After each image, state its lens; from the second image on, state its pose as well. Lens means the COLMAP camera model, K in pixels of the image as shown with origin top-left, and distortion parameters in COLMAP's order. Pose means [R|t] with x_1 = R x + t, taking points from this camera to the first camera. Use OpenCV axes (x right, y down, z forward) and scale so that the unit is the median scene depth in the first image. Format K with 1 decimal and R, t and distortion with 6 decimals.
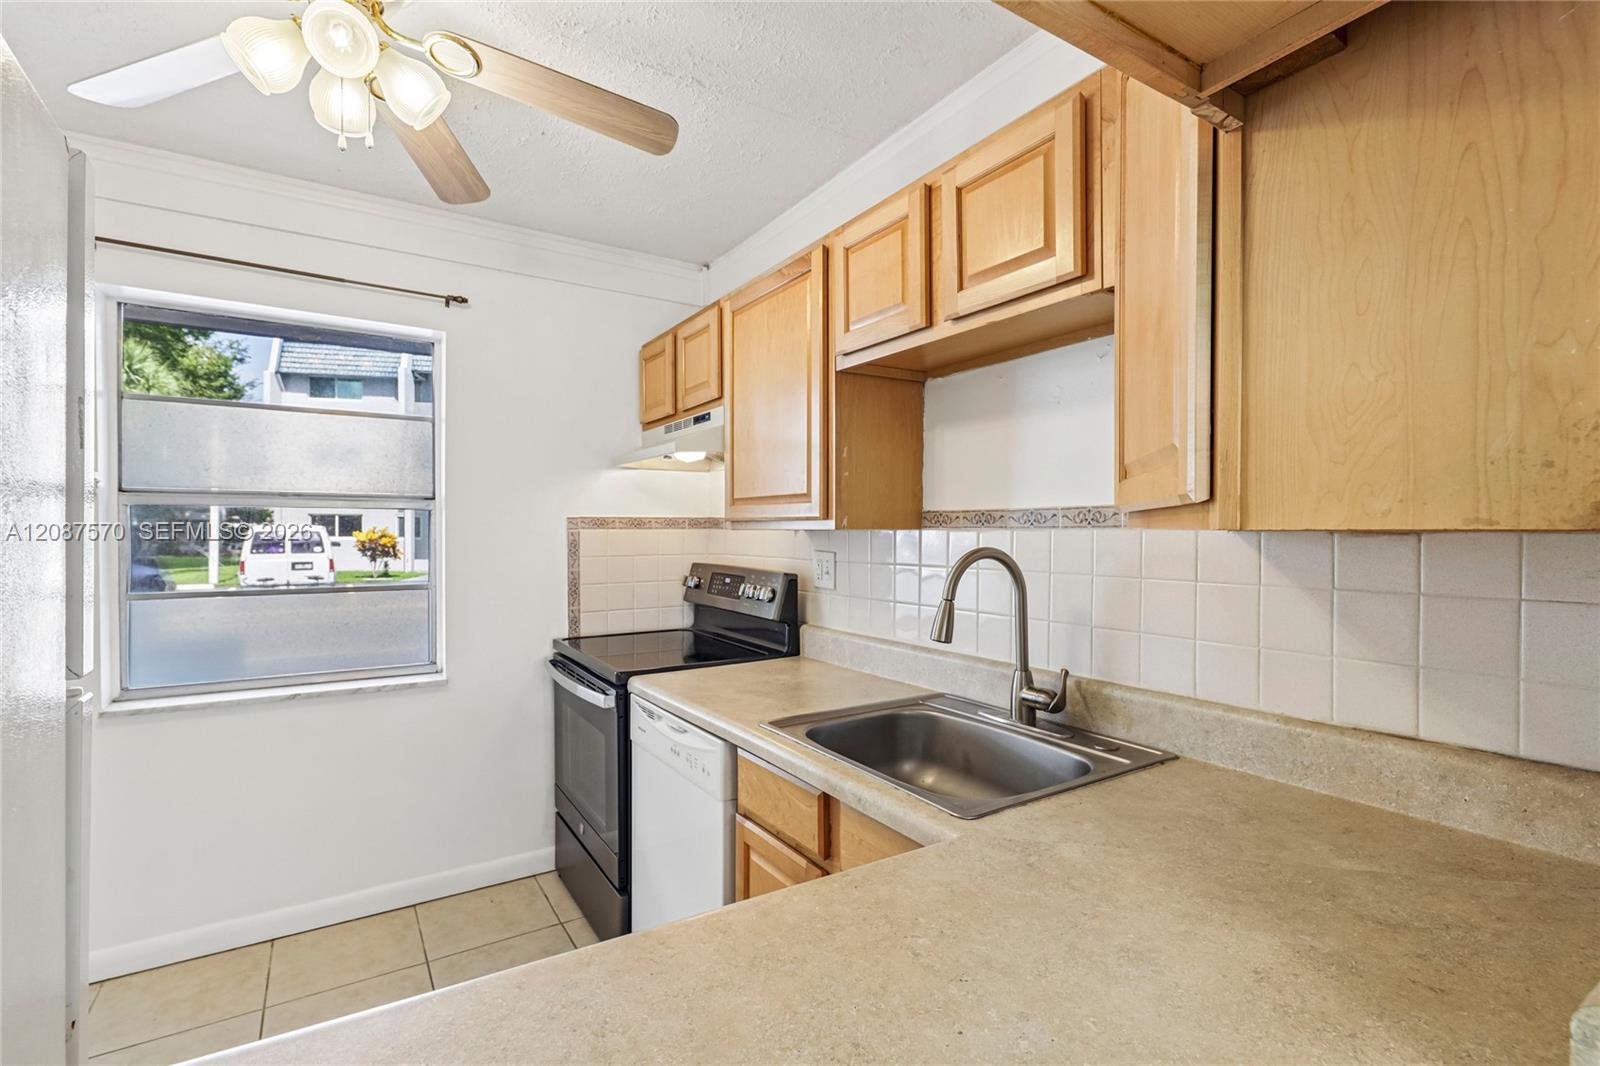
lens RADIAL K [[722.1, 0, 791.7], [0, 722.1, 534.1], [0, 0, 1]] dist [0.013384, -0.002777]
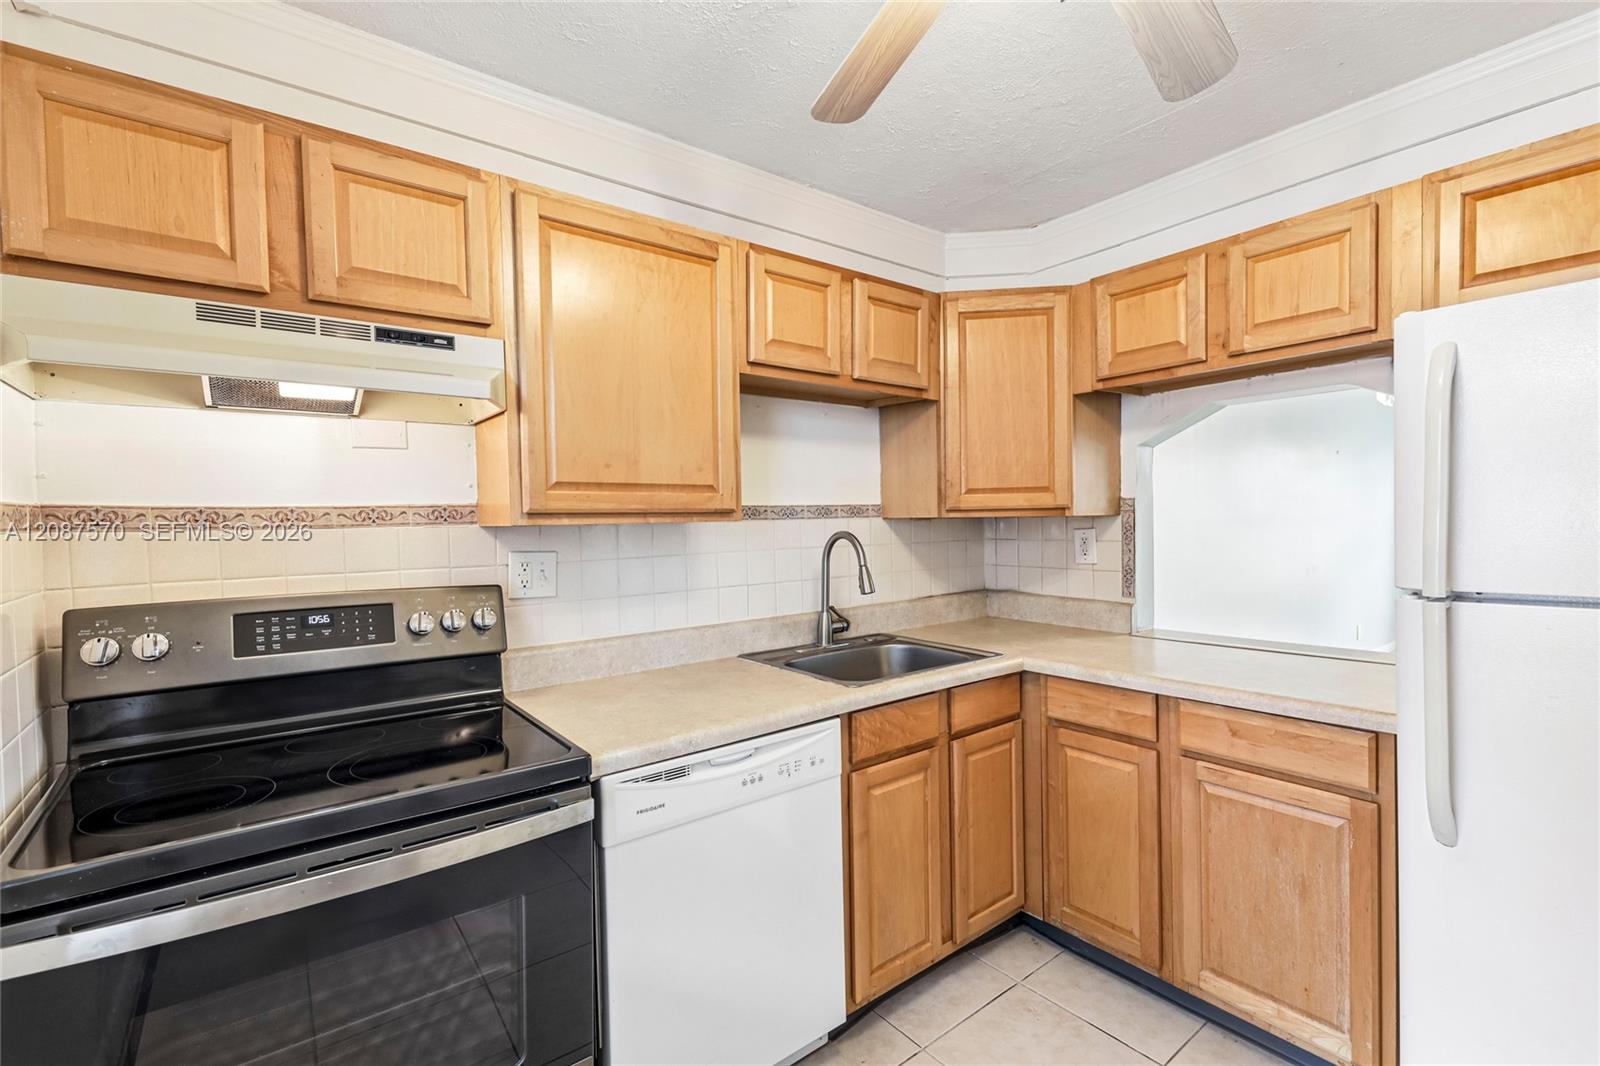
lens RADIAL K [[722.1, 0, 803.9], [0, 722.1, 542.3], [0, 0, 1]] dist [0.013384, -0.002777]
pose [[-0.098380, -0.032639, 0.994613, -0.762855], [0.021681, 0.999154, 0.034933, -0.008201], [-0.994913, 0.025001, -0.097589, 0.763424]]
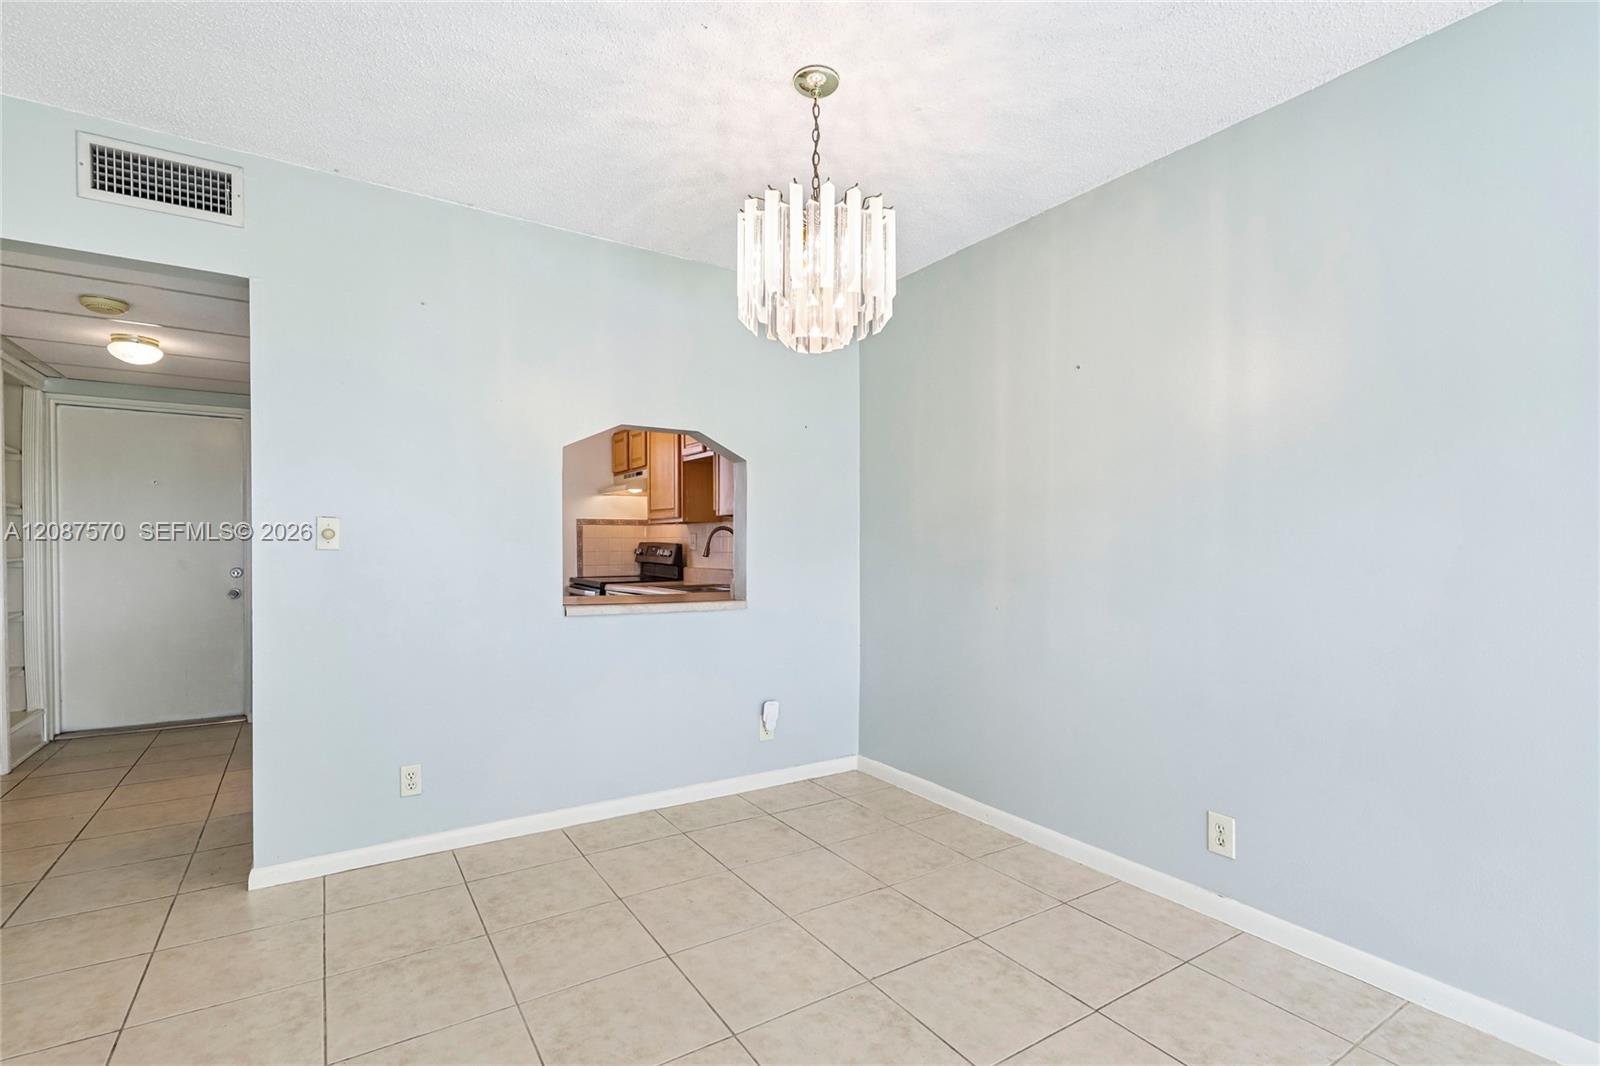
lens RADIAL K [[748.1, 0, 799.5], [0, 748.1, 550.4], [0, 0, 1]] dist [0.016282, 0.000762]
pose [[0.999893, -0.001521, 0.014554, 0.338293], [0.001422, 0.999976, 0.006791, 0.060345], [-0.014564, -0.006769, 0.999871, -1.319764]]
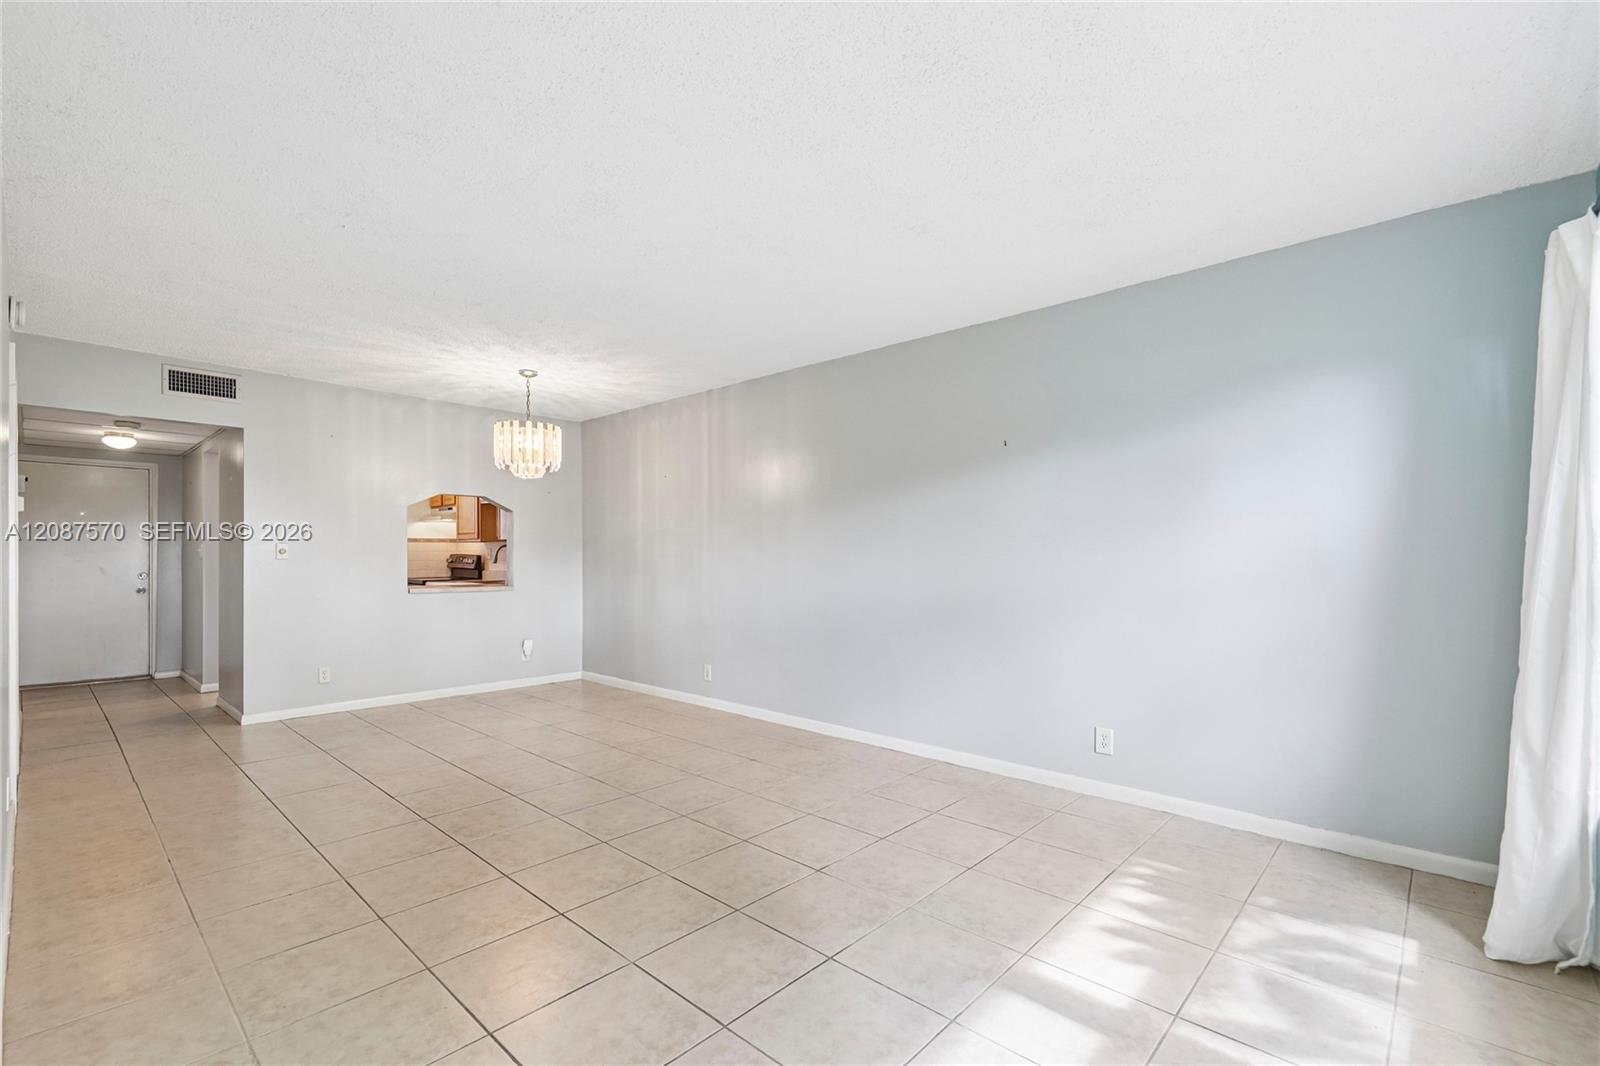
lens RADIAL K [[704.5, 0, 810.6], [0, 704.5, 554.5], [0, 0, 1]] dist [0.004729, 0.000425]
pose [[0.962024, -0.002313, 0.272954, 0.597888], [0.002377, 0.999997, 0.000094, 0.055391], [-0.272953, 0.000559, 0.962027, -2.633720]]
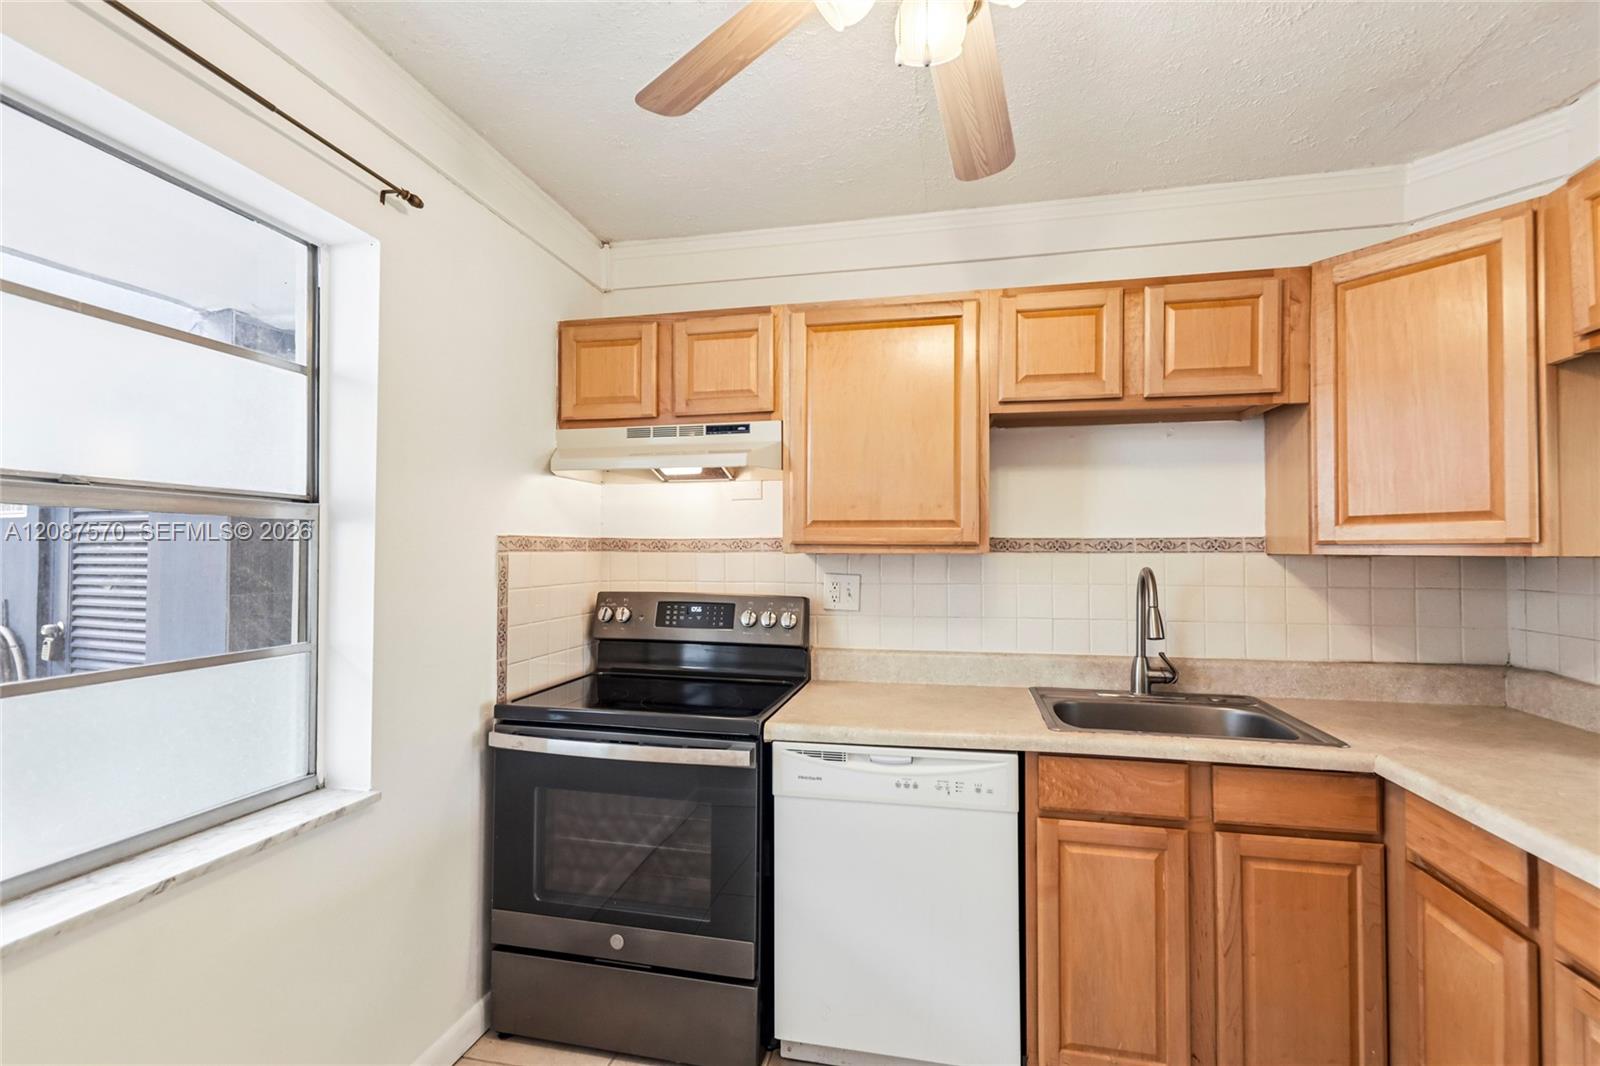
lens RADIAL K [[722.1, 0, 789.0], [0, 722.1, 540.8], [0, 0, 1]] dist [0.013384, -0.002777]
pose [[0.706371, 0.011909, 0.707742, -0.718406], [0.002033, 0.999820, -0.018852, -0.004341], [-0.707839, 0.014755, 0.706220, 0.321823]]
